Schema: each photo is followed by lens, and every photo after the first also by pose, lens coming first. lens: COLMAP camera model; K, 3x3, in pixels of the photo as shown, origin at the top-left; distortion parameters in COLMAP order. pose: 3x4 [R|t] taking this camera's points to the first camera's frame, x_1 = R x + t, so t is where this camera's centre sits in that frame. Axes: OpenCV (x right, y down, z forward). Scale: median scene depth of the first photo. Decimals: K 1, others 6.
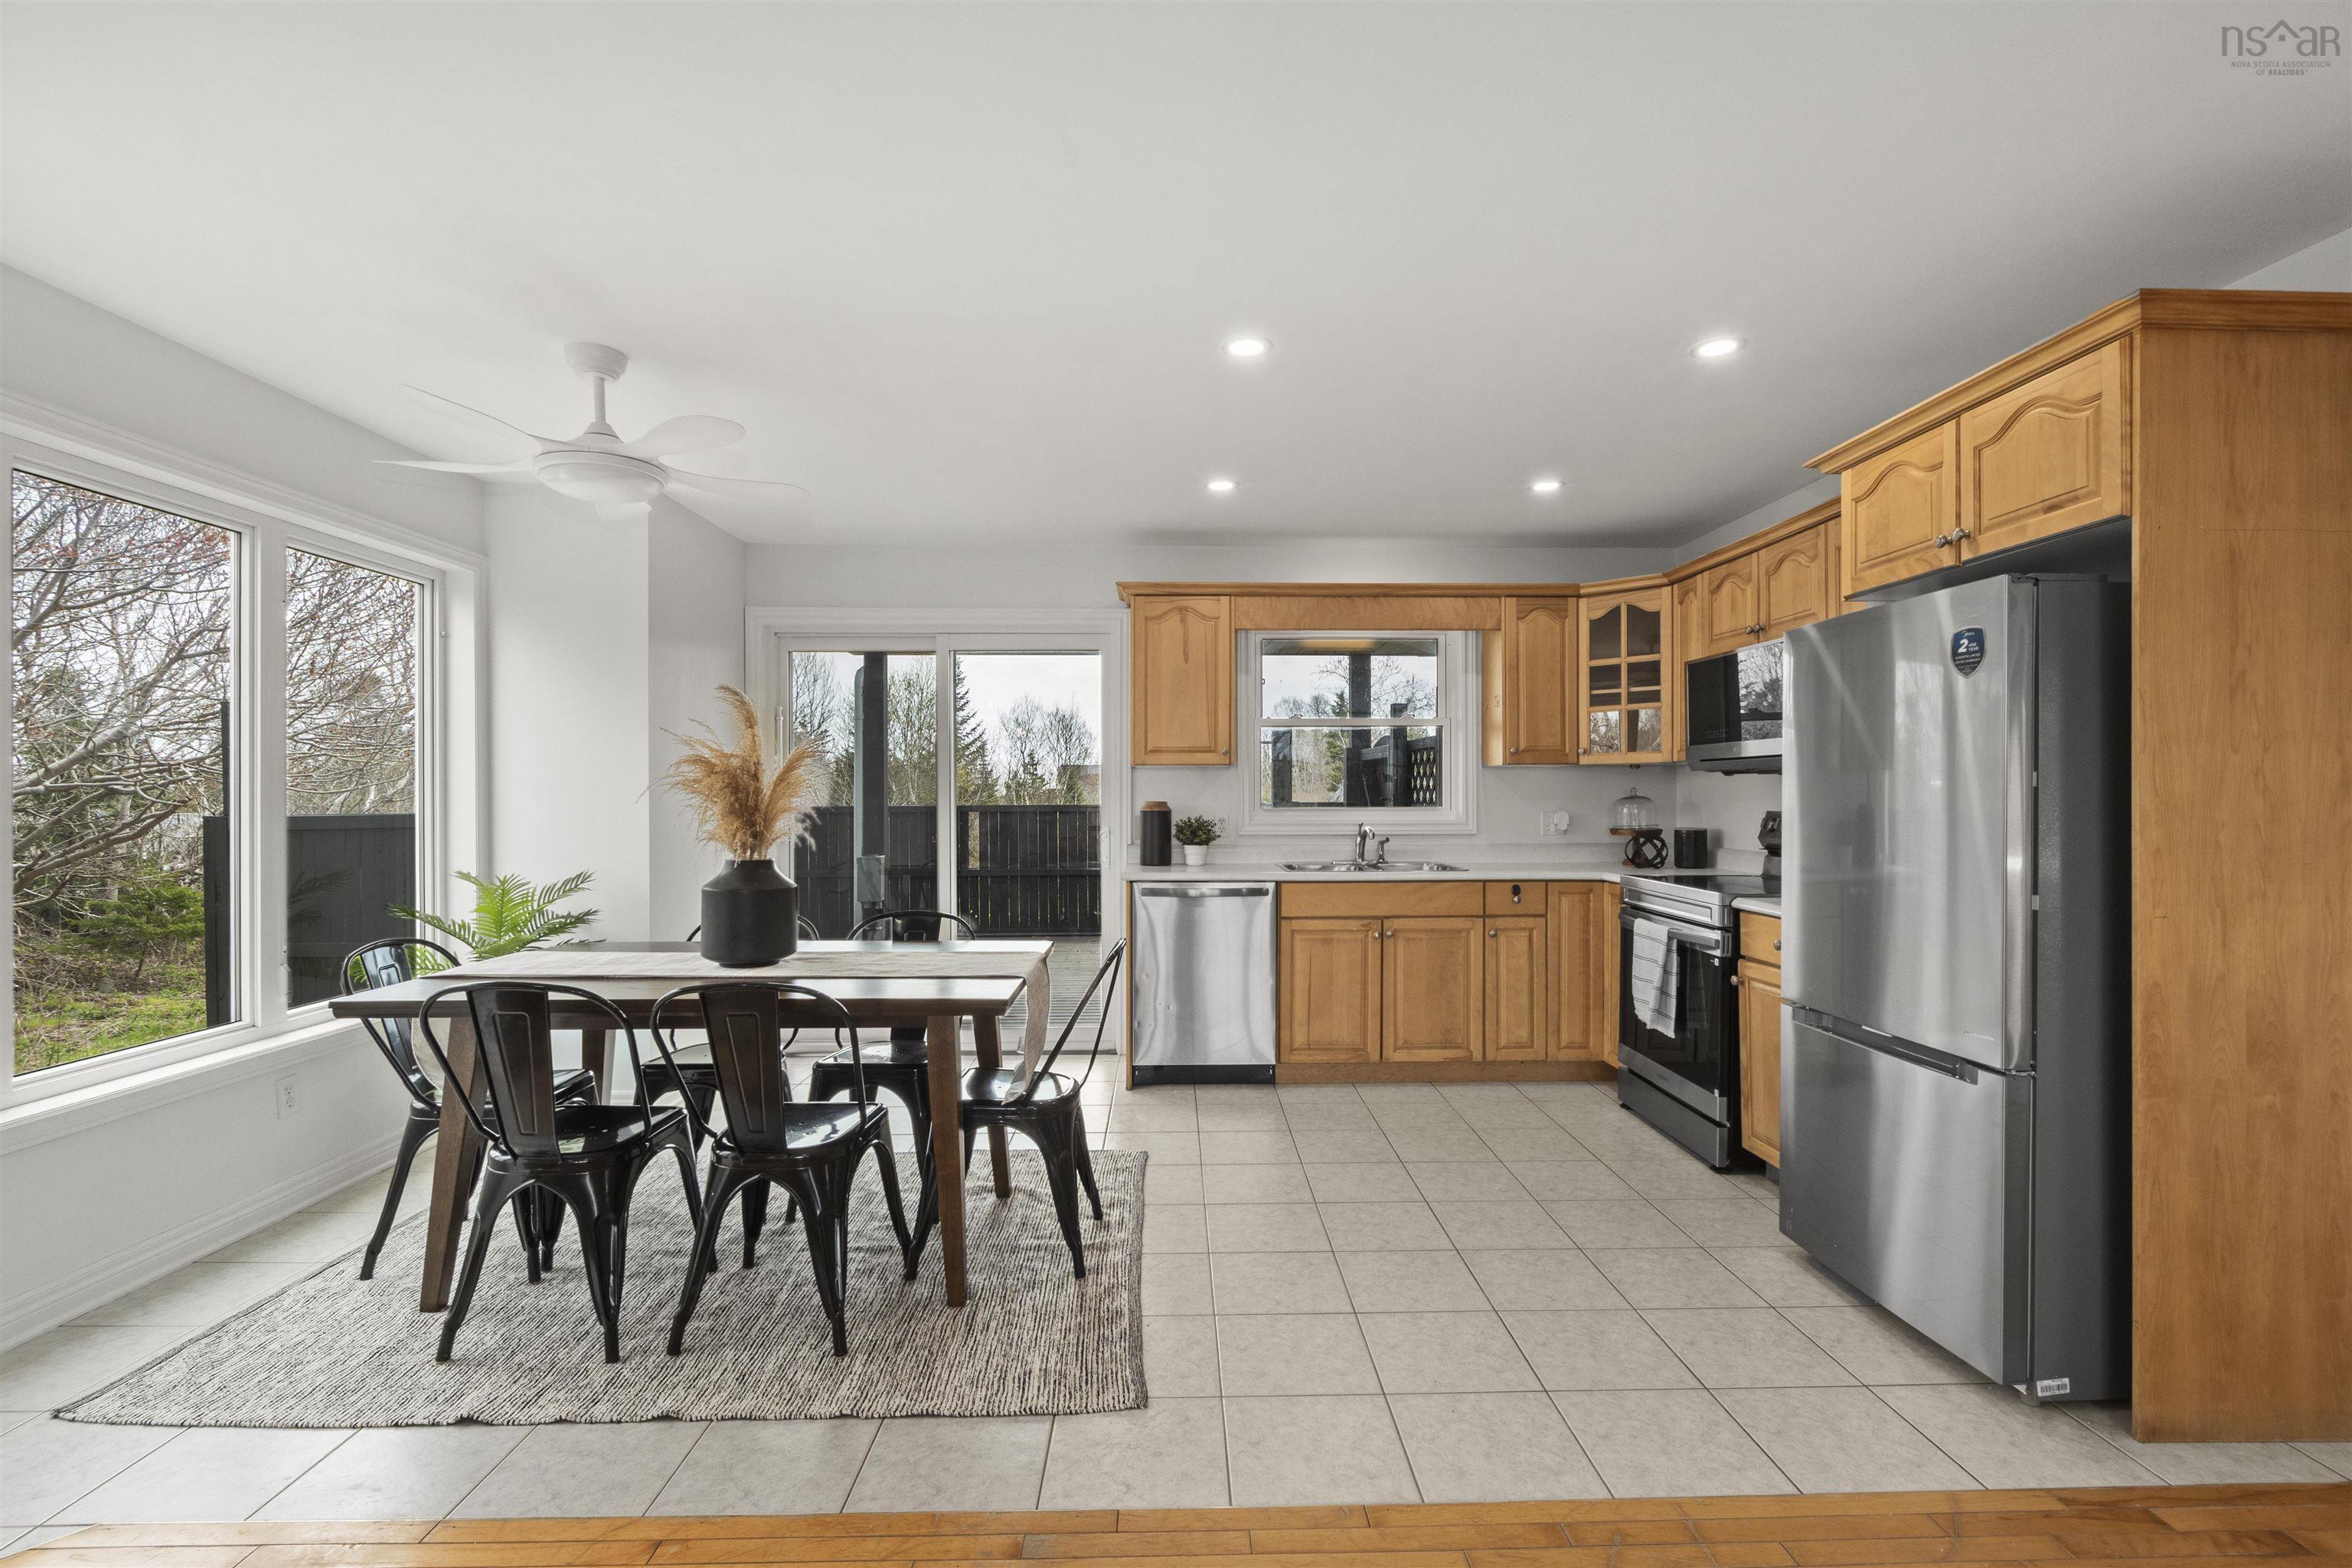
lens RADIAL K [[1050.7, 0, 1186.6], [0, 1050.7, 792.3], [0, 0, 1]] dist [-0.009533, 0.001015]
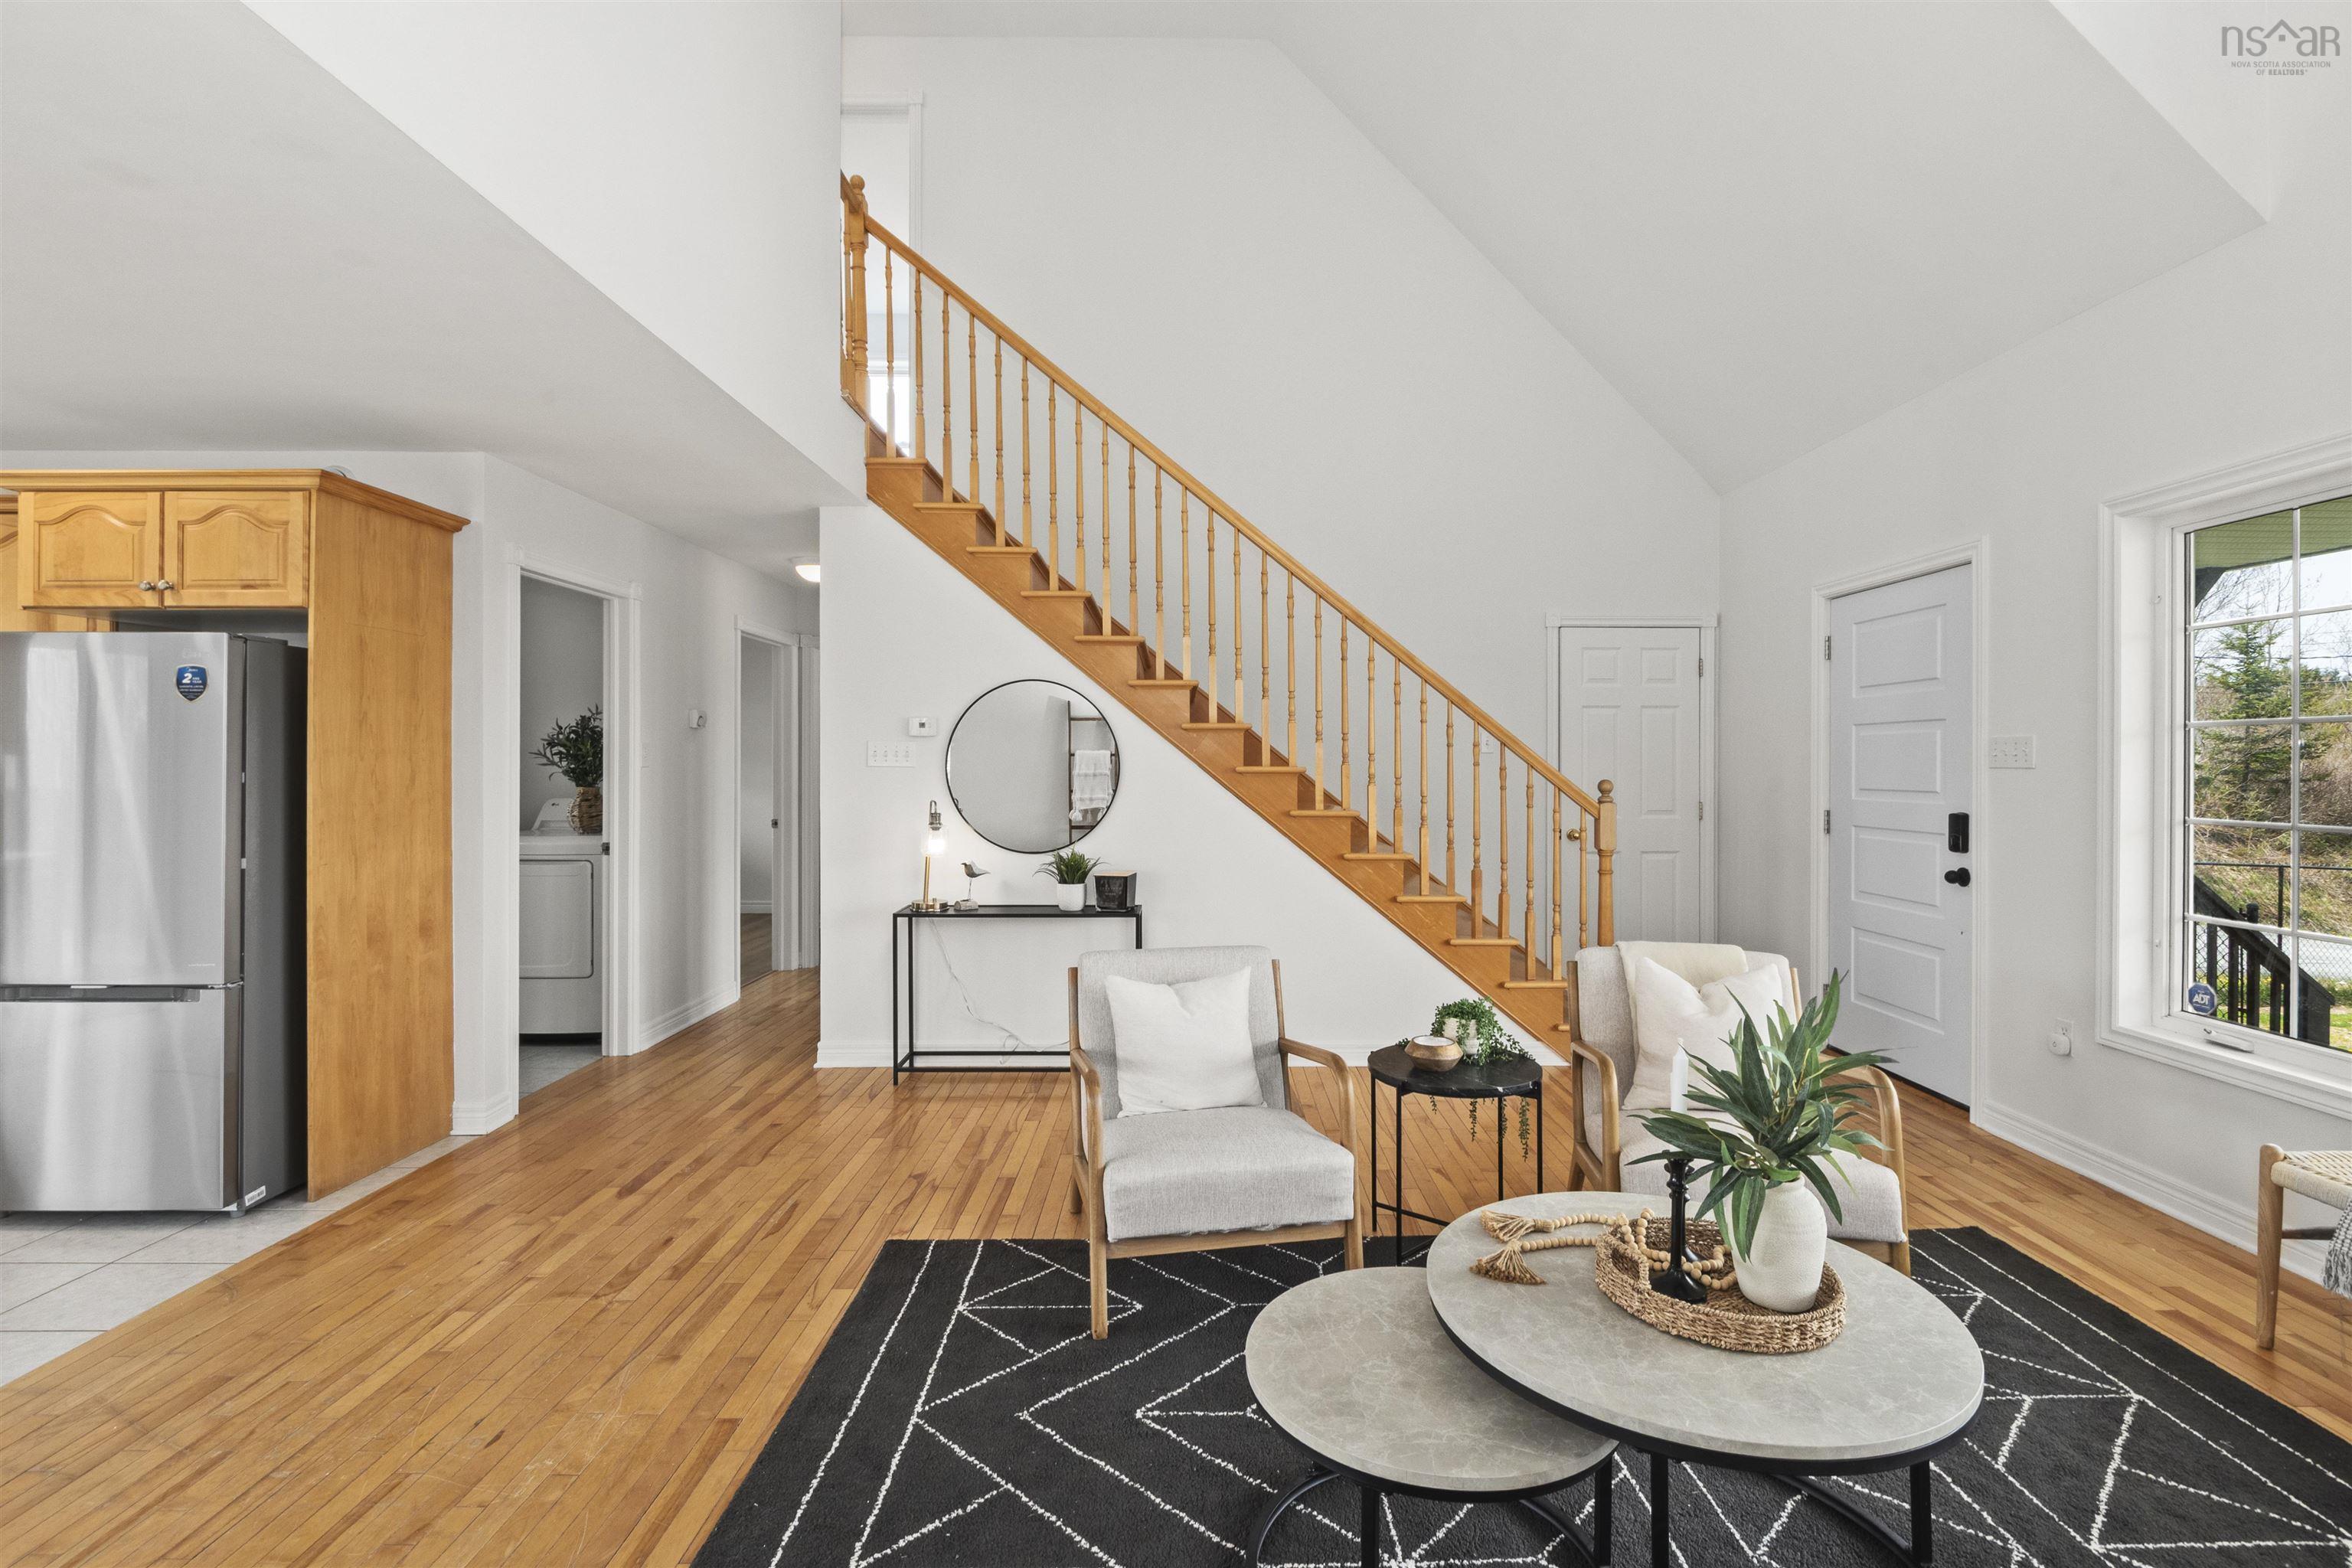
lens RADIAL K [[1064.6, 0, 1203.8], [0, 1064.6, 767.6], [0, 0, 1]] dist [0.002611, -0.003870]
pose [[0.007315, -0.001561, 0.999972, -0.385783], [-0.005881, 0.999981, 0.001604, -0.021933], [-0.999956, -0.005892, 0.007305, -0.199183]]
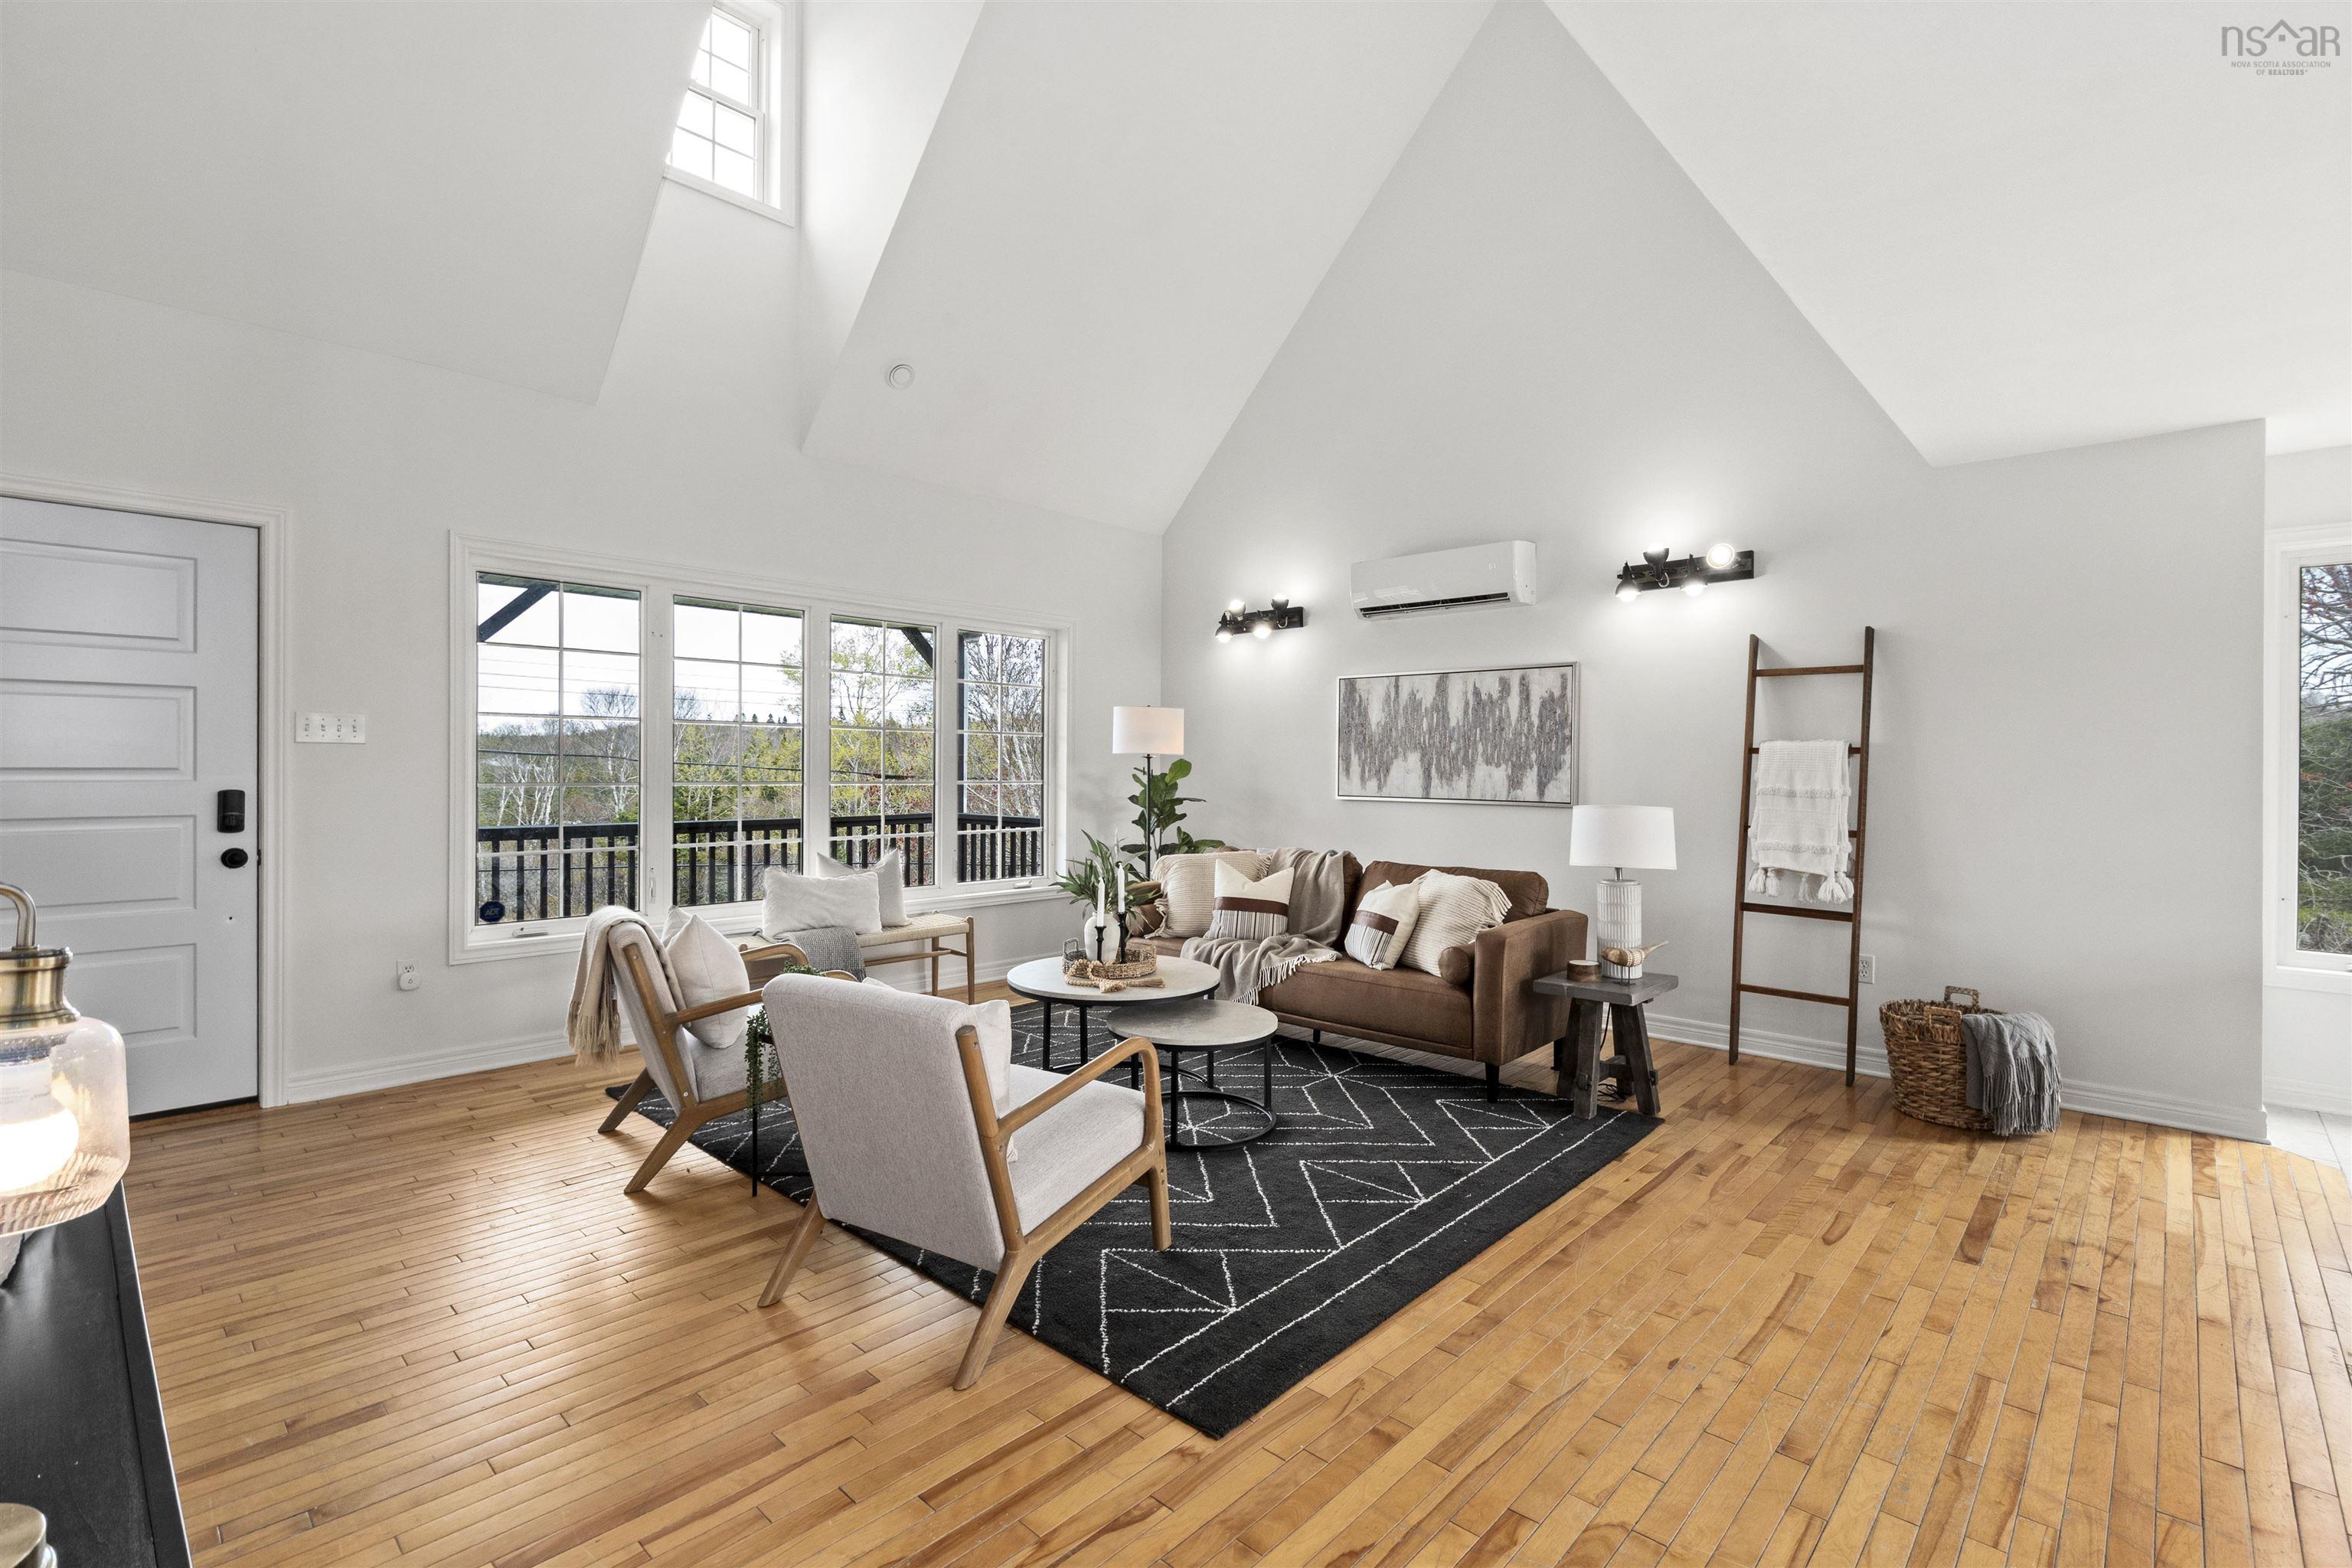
lens RADIAL K [[1064.6, 0, 1203.8], [0, 1064.6, 767.6], [0, 0, 1]] dist [0.002611, -0.003870]
pose [[-0.688829, 0.002287, -0.724920, 0.871347], [0.000350, 0.999996, 0.002823, -0.001136], [0.724924, 0.001691, -0.688827, 0.439202]]
